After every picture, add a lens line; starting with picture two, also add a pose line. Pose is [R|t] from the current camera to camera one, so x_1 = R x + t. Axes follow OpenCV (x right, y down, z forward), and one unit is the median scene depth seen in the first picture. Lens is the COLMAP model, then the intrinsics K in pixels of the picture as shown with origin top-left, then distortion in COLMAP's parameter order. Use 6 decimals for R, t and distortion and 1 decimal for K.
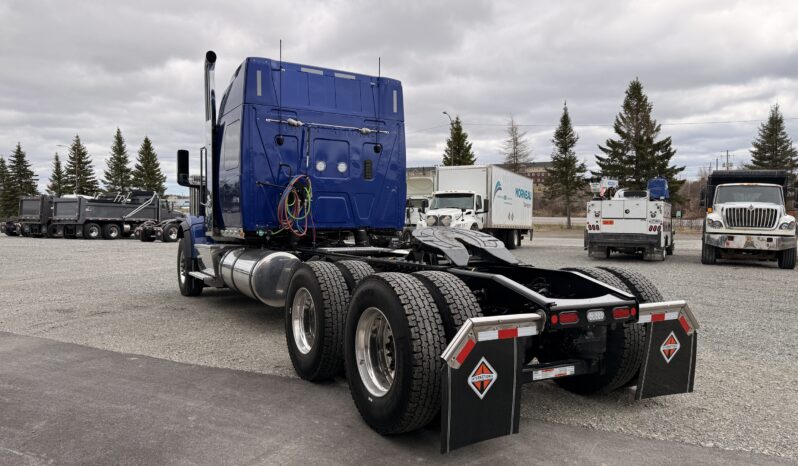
lens RADIAL K [[544.4, 0, 396.2], [0, 544.4, 231.1], [0, 0, 1]] dist [0.105170, -0.130063]
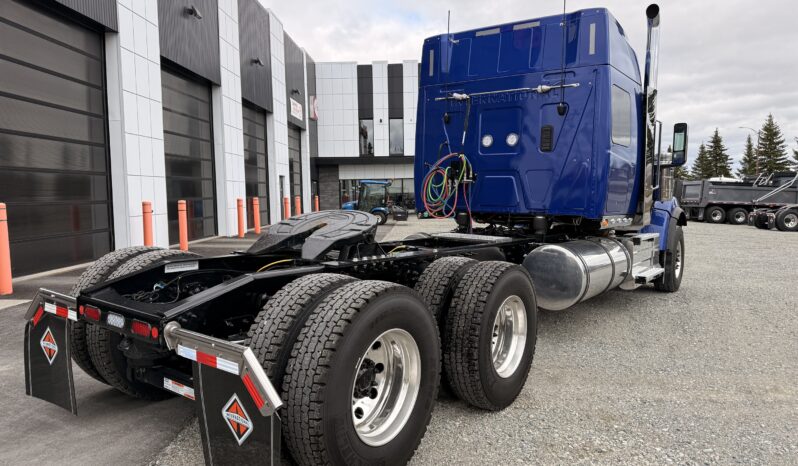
lens RADIAL K [[544.4, 0, 396.2], [0, 544.4, 231.1], [0, 0, 1]] dist [0.105170, -0.130063]
pose [[0.407766, 0.066137, -0.910688, 0.596471], [-0.038939, 0.997726, 0.055023, -0.017319], [0.912256, 0.013025, 0.409414, 0.498081]]
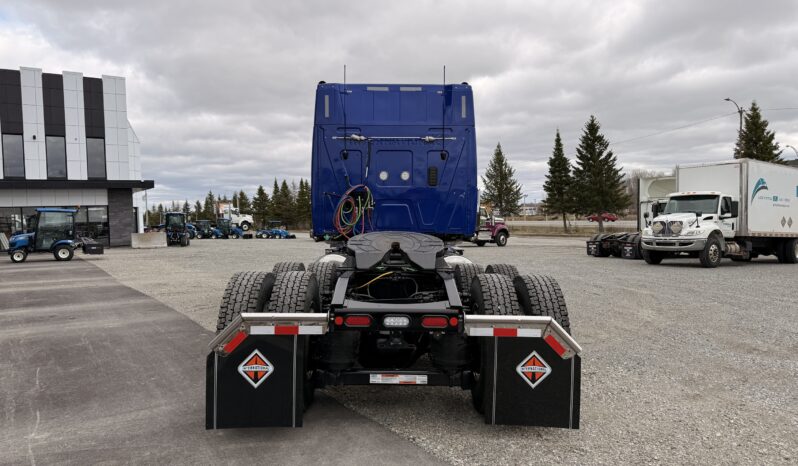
lens RADIAL K [[544.4, 0, 396.2], [0, 544.4, 231.1], [0, 0, 1]] dist [0.105170, -0.130063]
pose [[0.872649, 0.000974, -0.488347, 0.397802], [-0.007950, 0.999894, -0.012212, 0.002667], [0.488283, 0.014539, 0.872564, 0.076190]]
